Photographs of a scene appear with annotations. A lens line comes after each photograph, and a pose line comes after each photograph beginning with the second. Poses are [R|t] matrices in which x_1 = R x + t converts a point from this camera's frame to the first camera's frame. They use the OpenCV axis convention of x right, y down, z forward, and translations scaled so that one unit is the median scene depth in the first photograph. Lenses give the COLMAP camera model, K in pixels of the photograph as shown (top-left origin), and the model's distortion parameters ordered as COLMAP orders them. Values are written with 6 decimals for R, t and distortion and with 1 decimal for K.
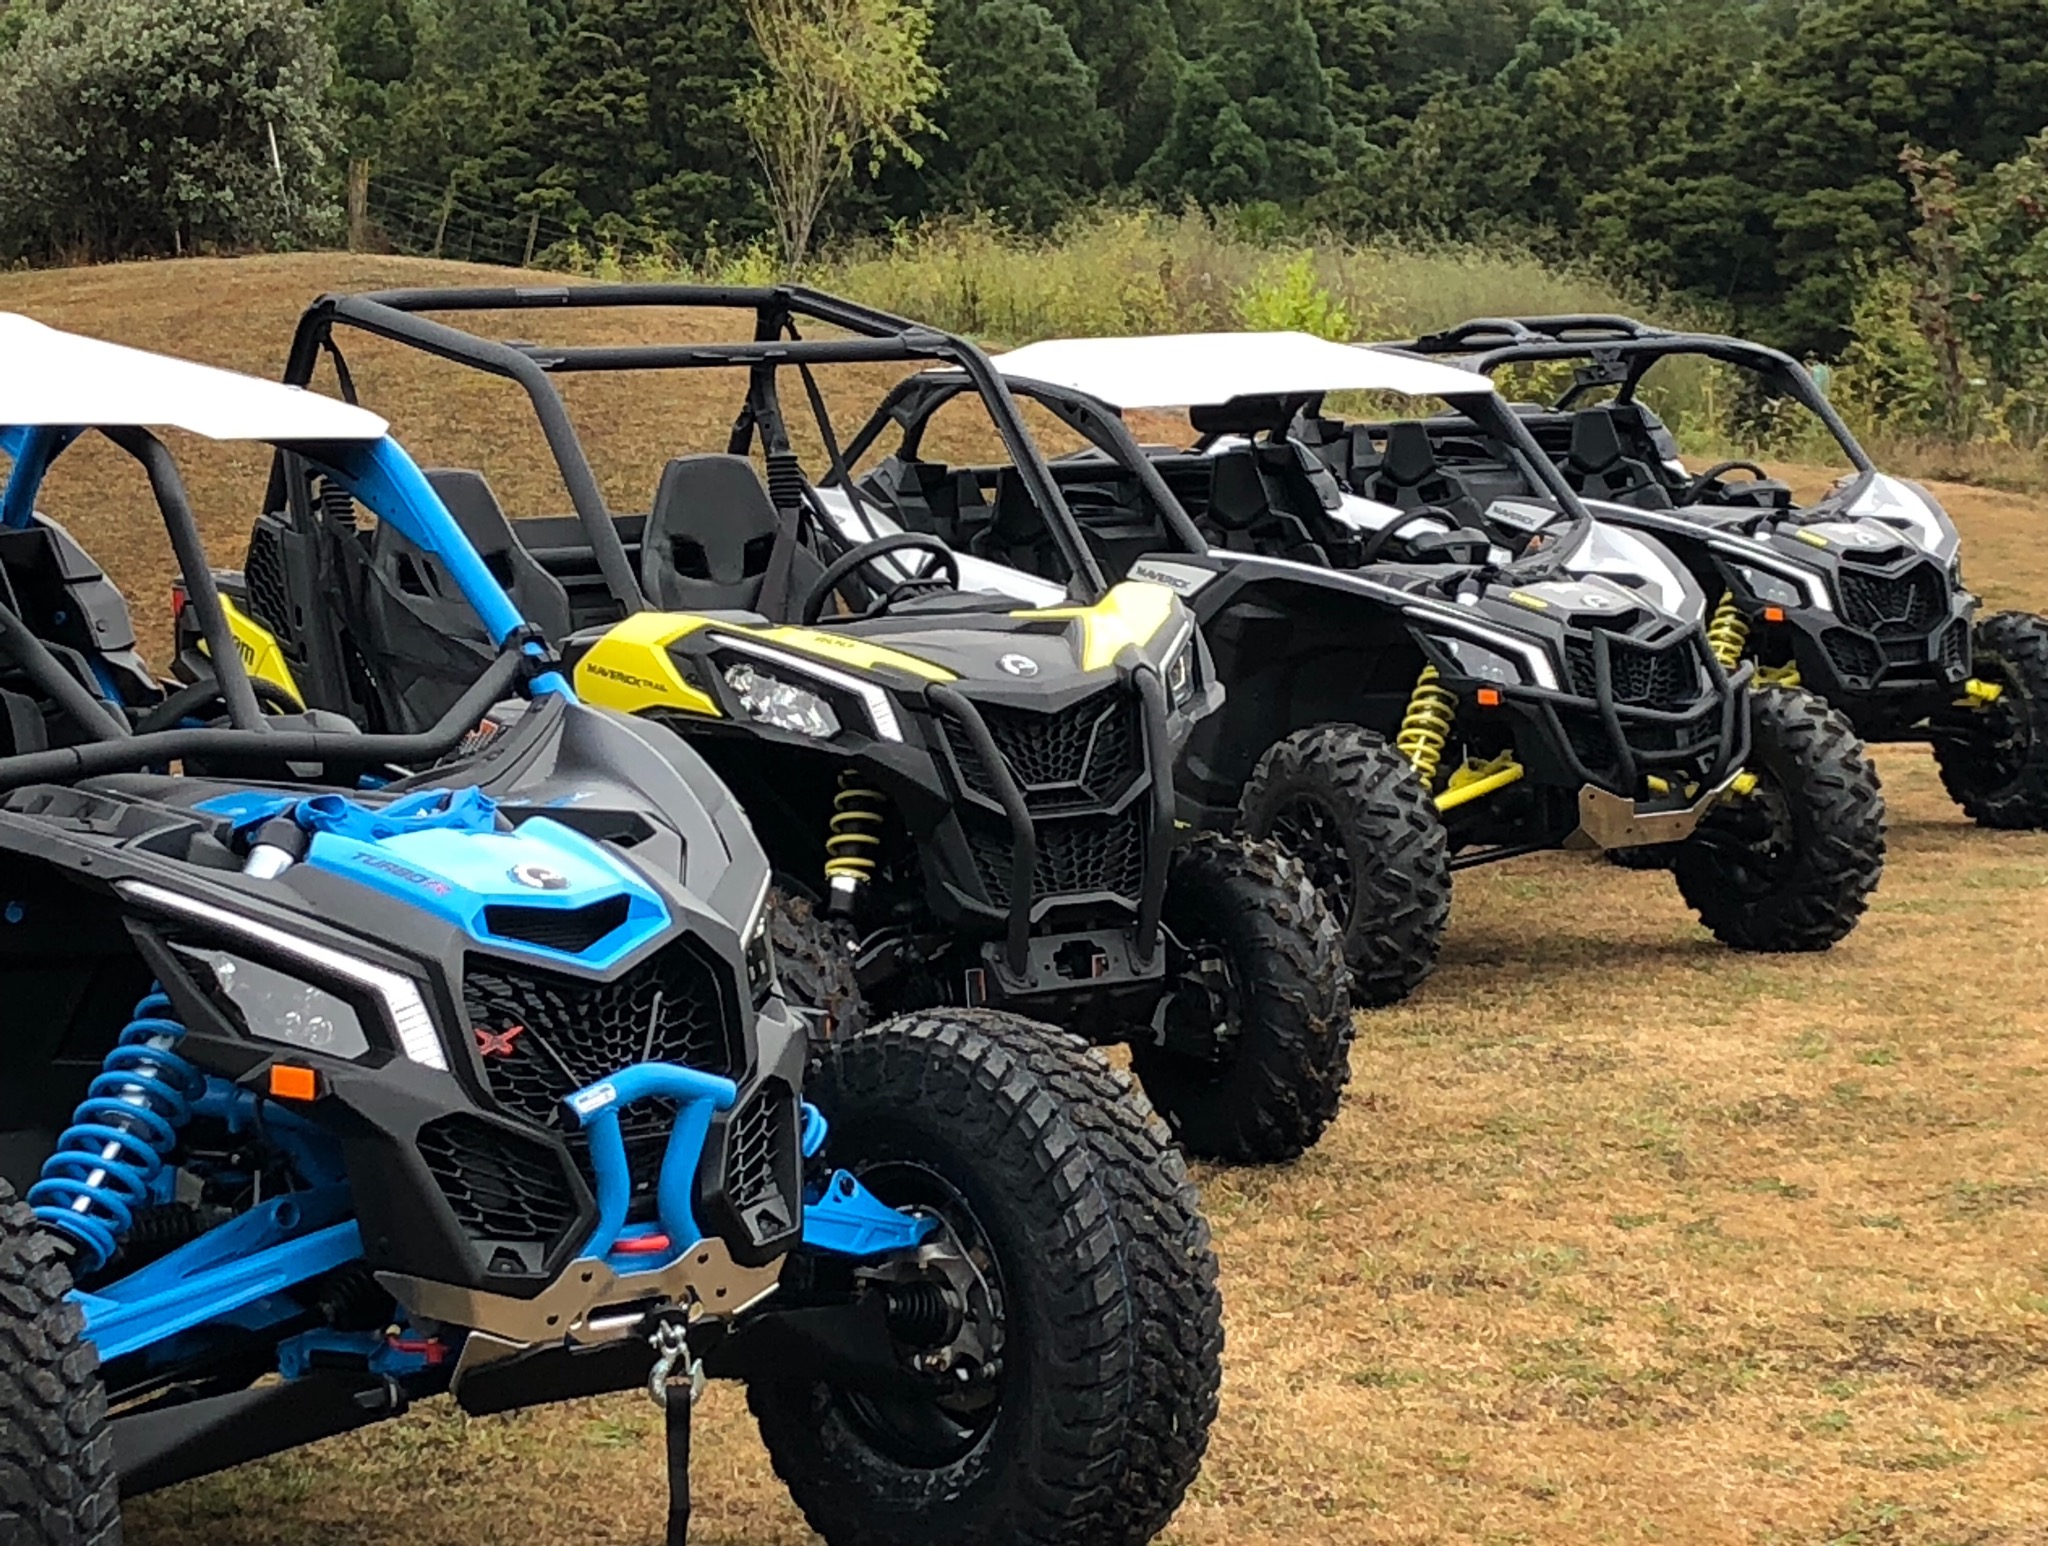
lens RADIAL K [[5281.9, 0, 1022.5], [0, 5281.9, 780.9], [0, 0, 1]] dist [0.252685, 0.000000]
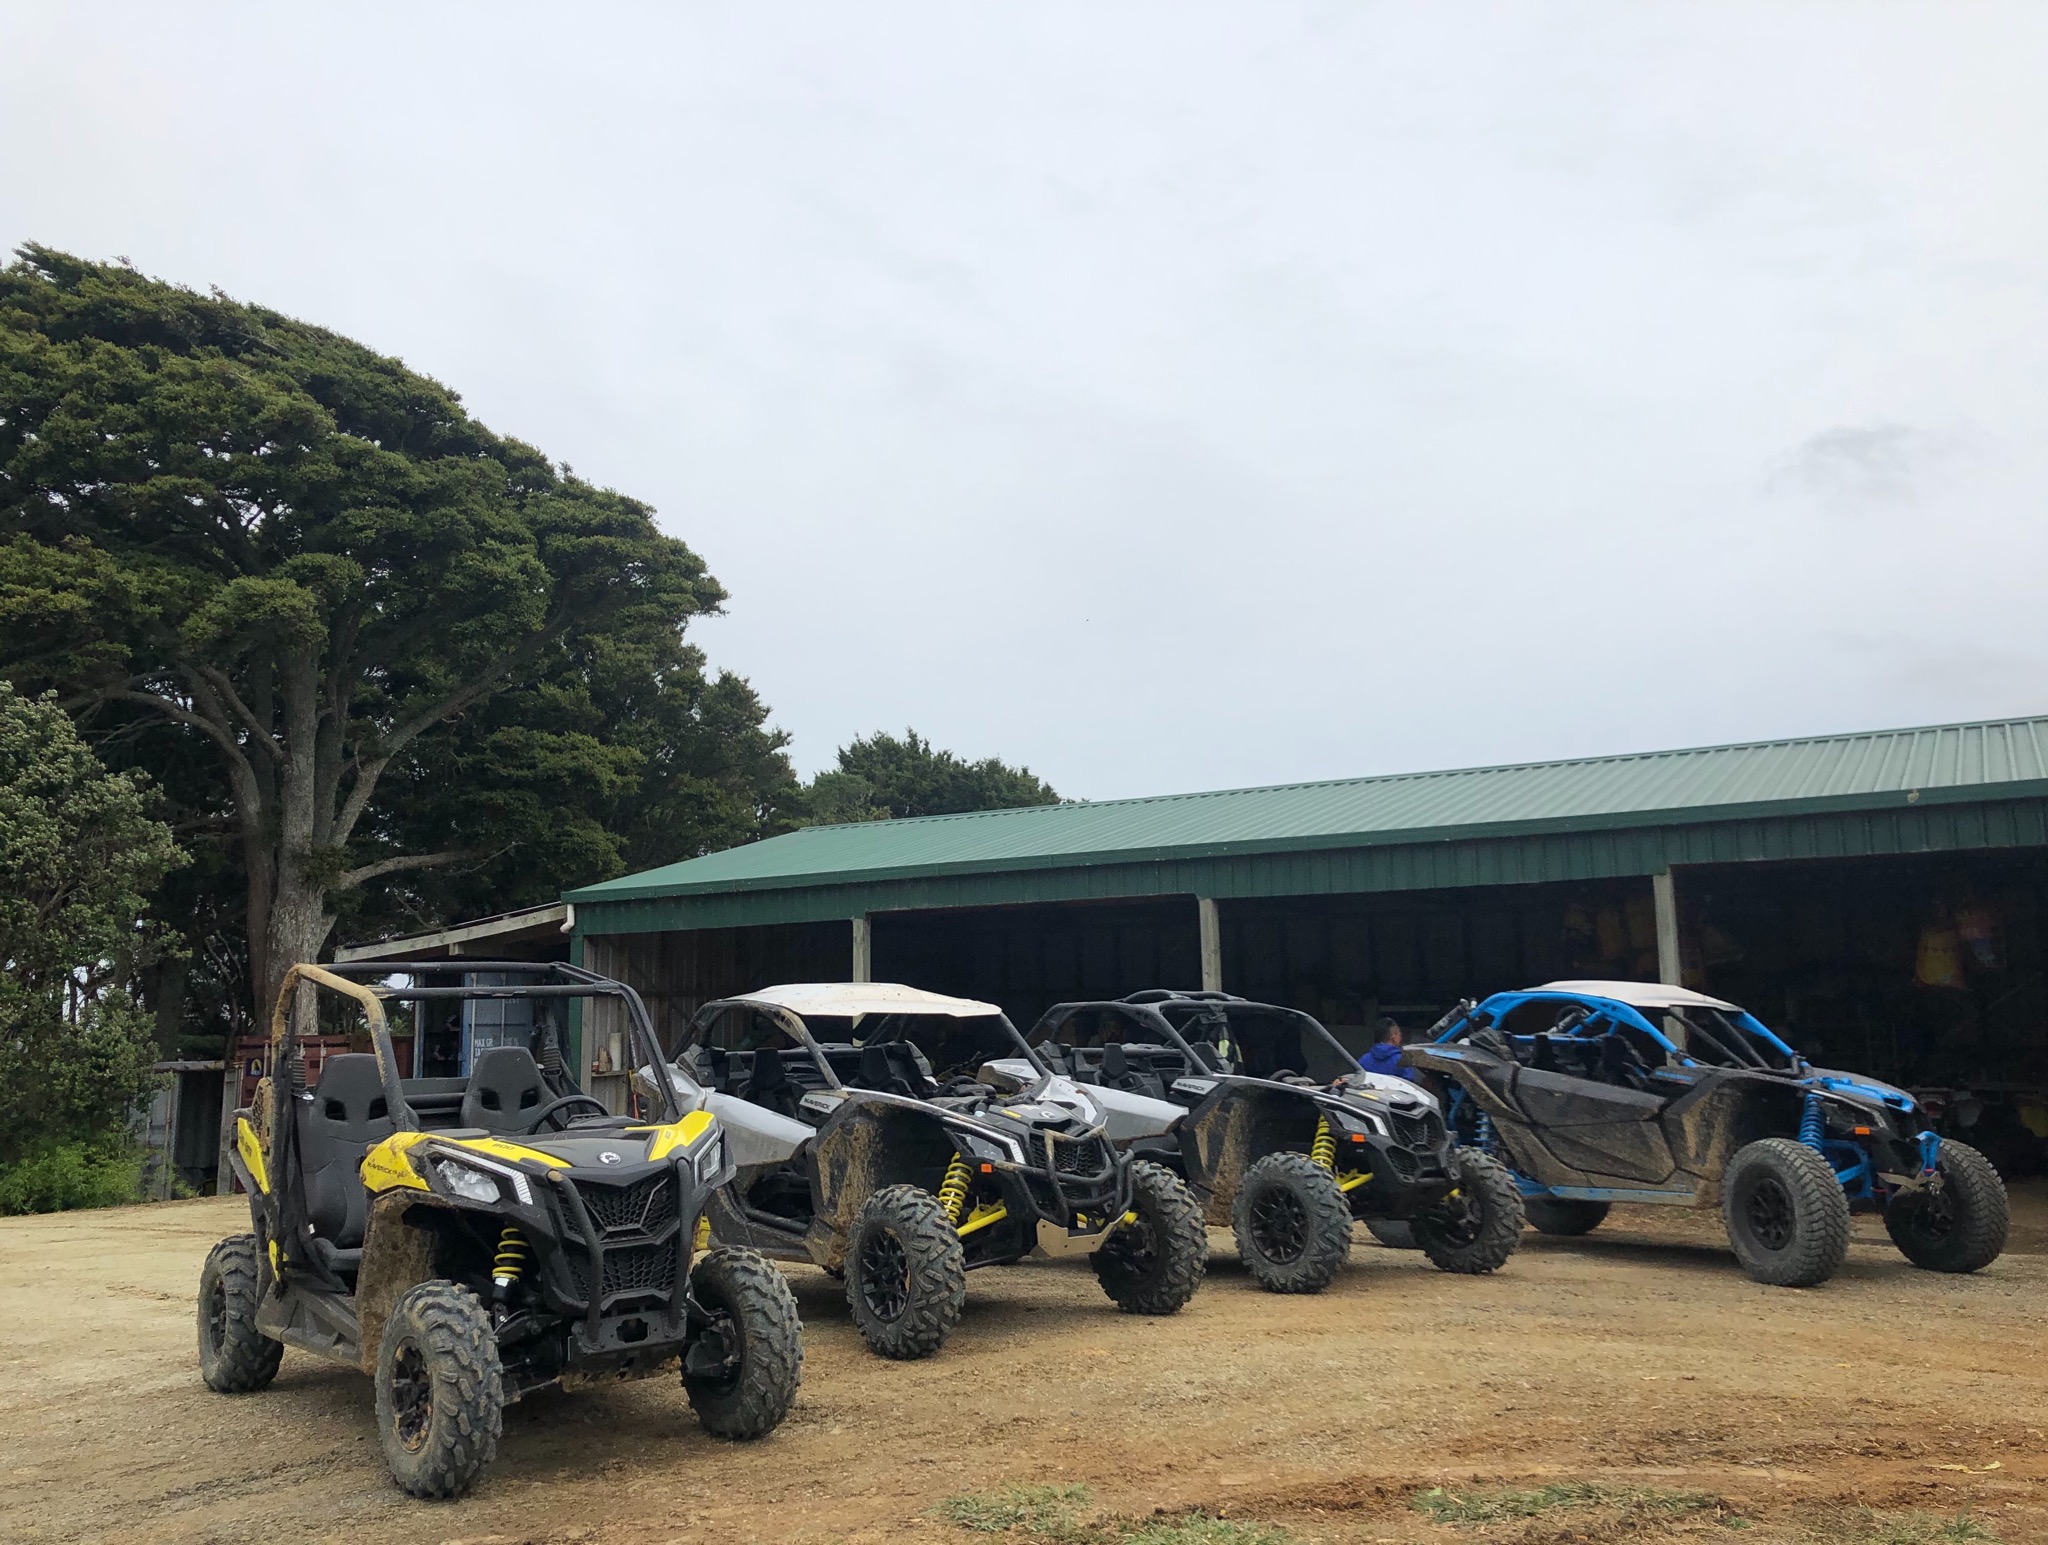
lens RADIAL K [[1662.5, 0, 1011.2], [0, 1662.5, 770.6], [0, 0, 1]] dist [0.027738, -0.021991]
pose [[0.996400, 0.009810, 0.084212, 0.086774], [0.010486, 0.971398, -0.237226, -0.013972], [-0.084130, 0.237255, 0.967798, 0.403702]]
